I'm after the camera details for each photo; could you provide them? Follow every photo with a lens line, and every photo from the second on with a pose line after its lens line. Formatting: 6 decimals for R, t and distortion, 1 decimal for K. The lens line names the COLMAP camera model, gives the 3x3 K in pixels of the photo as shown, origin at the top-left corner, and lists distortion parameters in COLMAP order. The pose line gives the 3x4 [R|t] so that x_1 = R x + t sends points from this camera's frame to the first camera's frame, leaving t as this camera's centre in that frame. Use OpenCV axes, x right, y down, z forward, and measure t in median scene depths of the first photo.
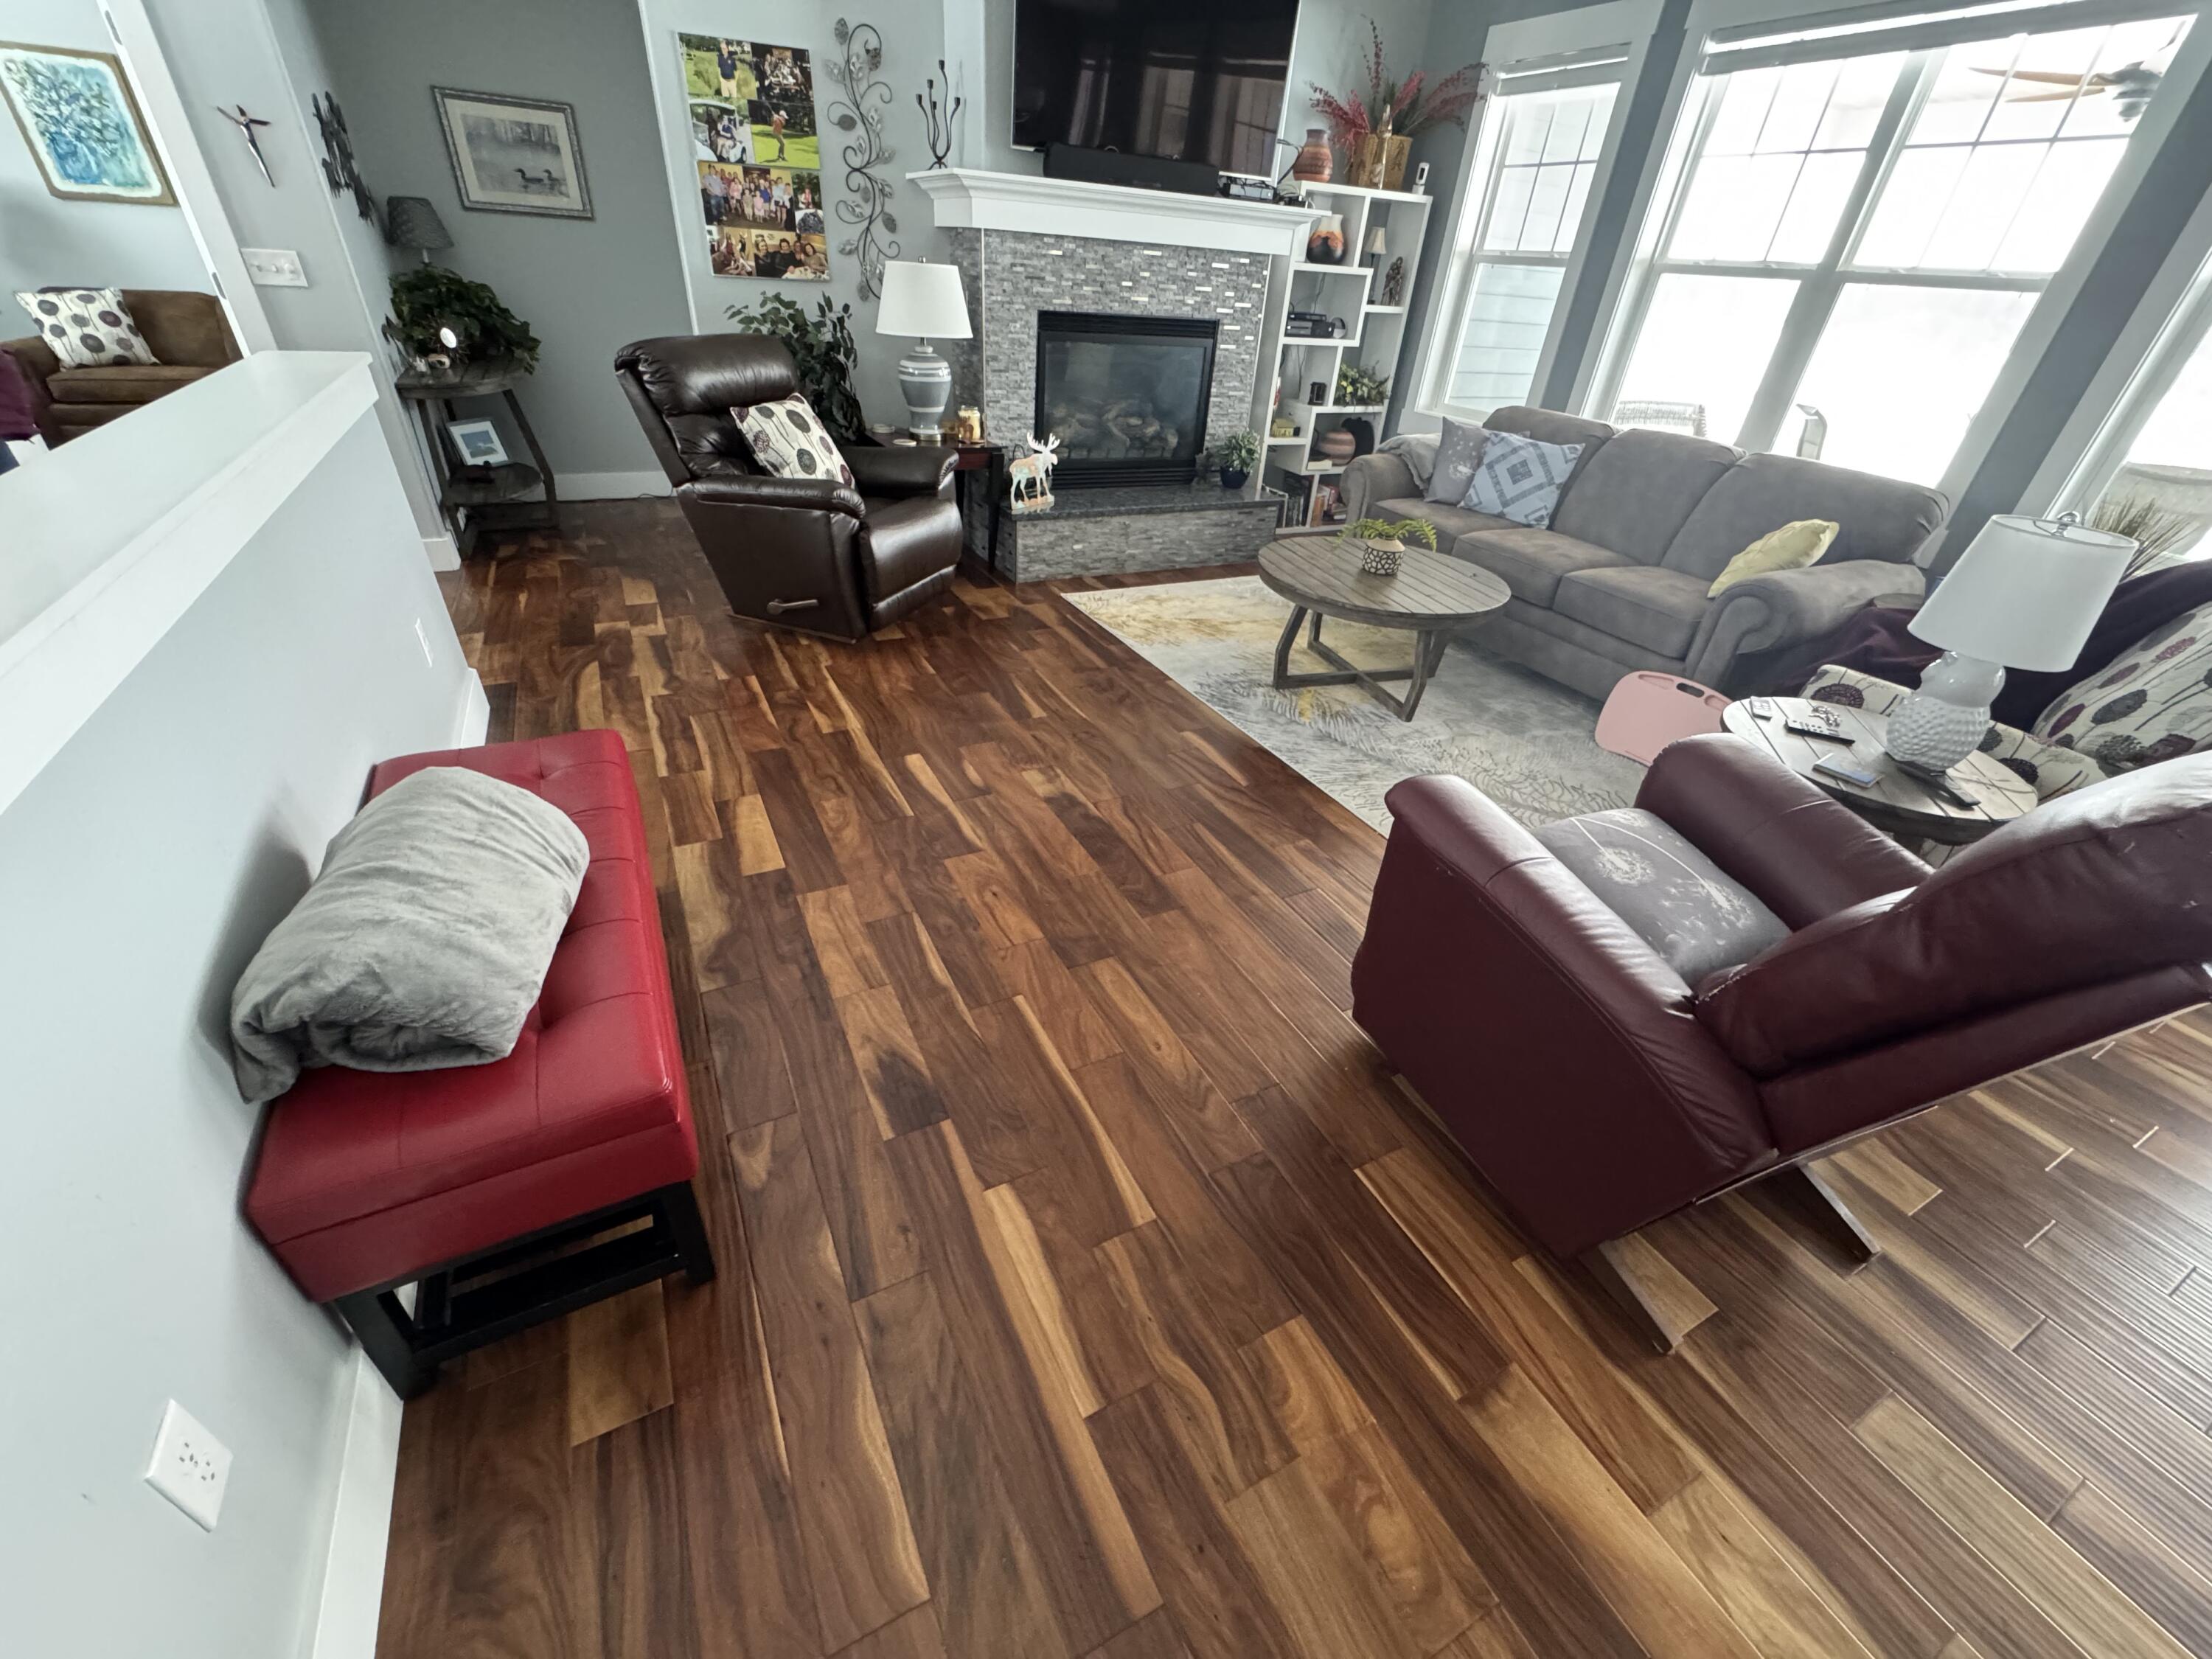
lens RADIAL K [[877.0, 0, 1106.0], [0, 877.0, 829.5], [0, 0, 1]] dist [-0.001768, -0.000237]
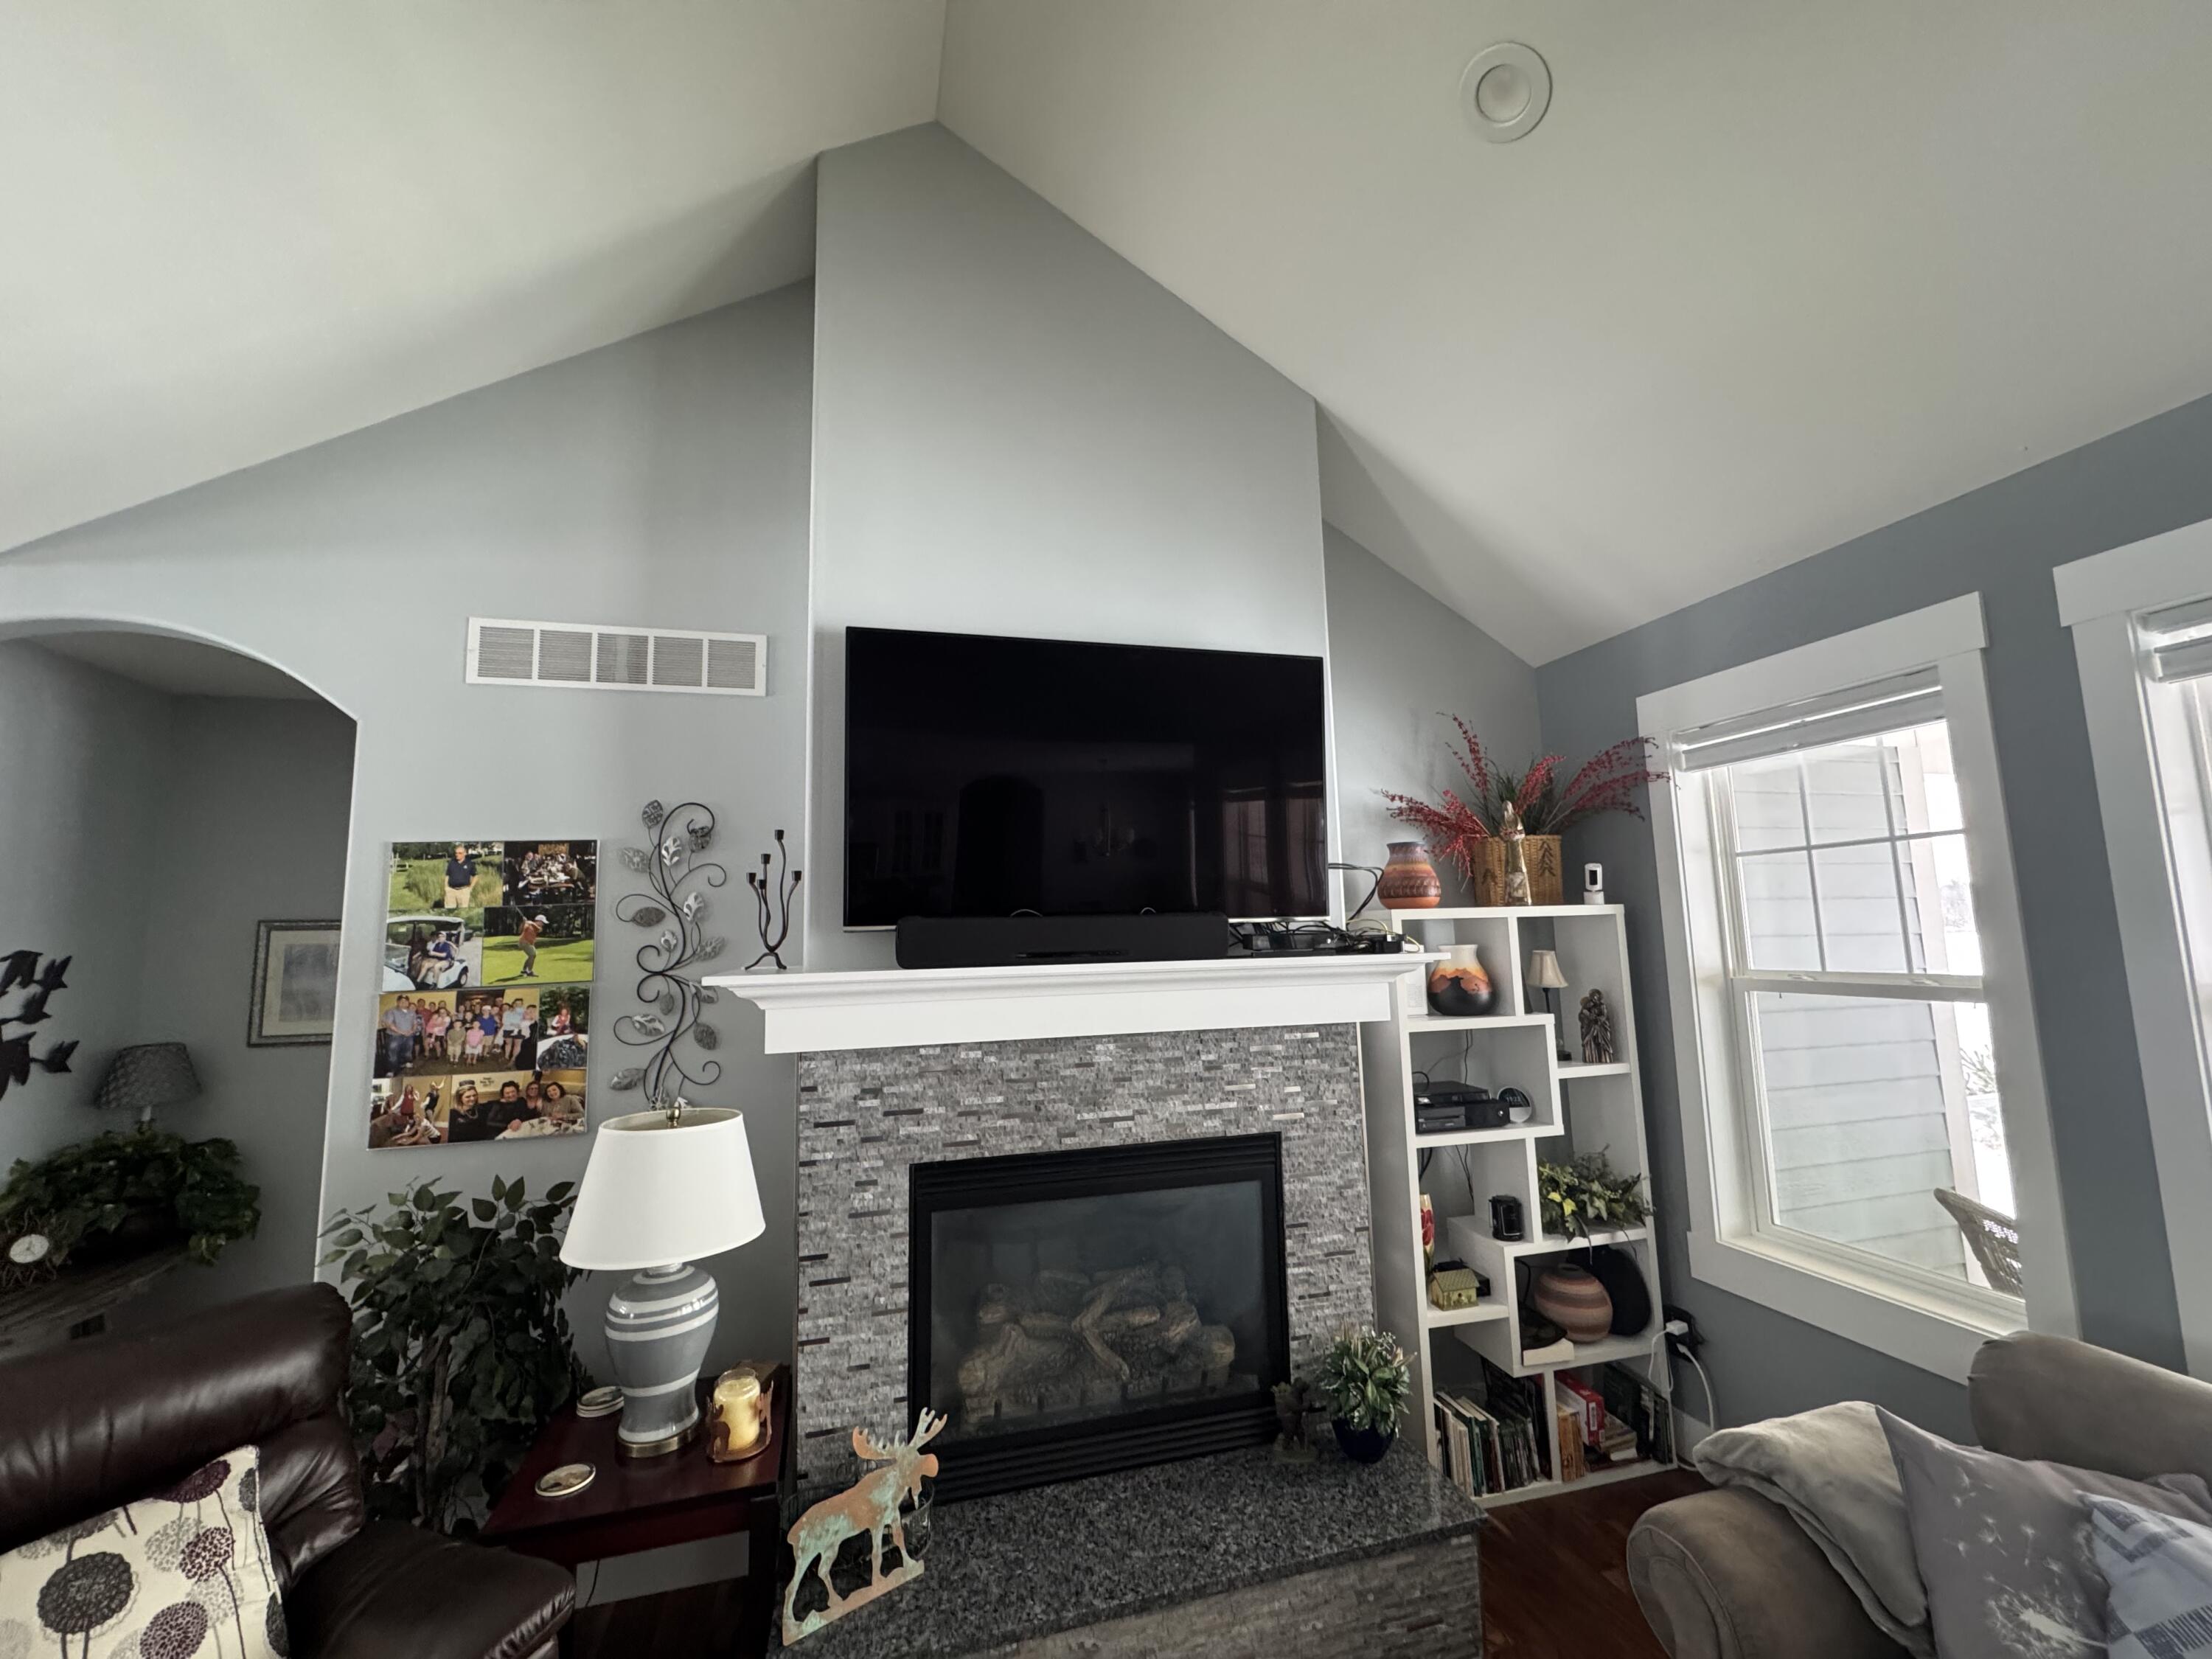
lens RADIAL K [[877.0, 0, 1106.0], [0, 877.0, 829.5], [0, 0, 1]] dist [-0.001768, -0.000237]
pose [[0.975122, -0.111838, -0.191389, 0.166548], [-0.038275, 0.765481, -0.642320, -0.414133], [0.218340, 0.633665, 0.742156, 0.503539]]
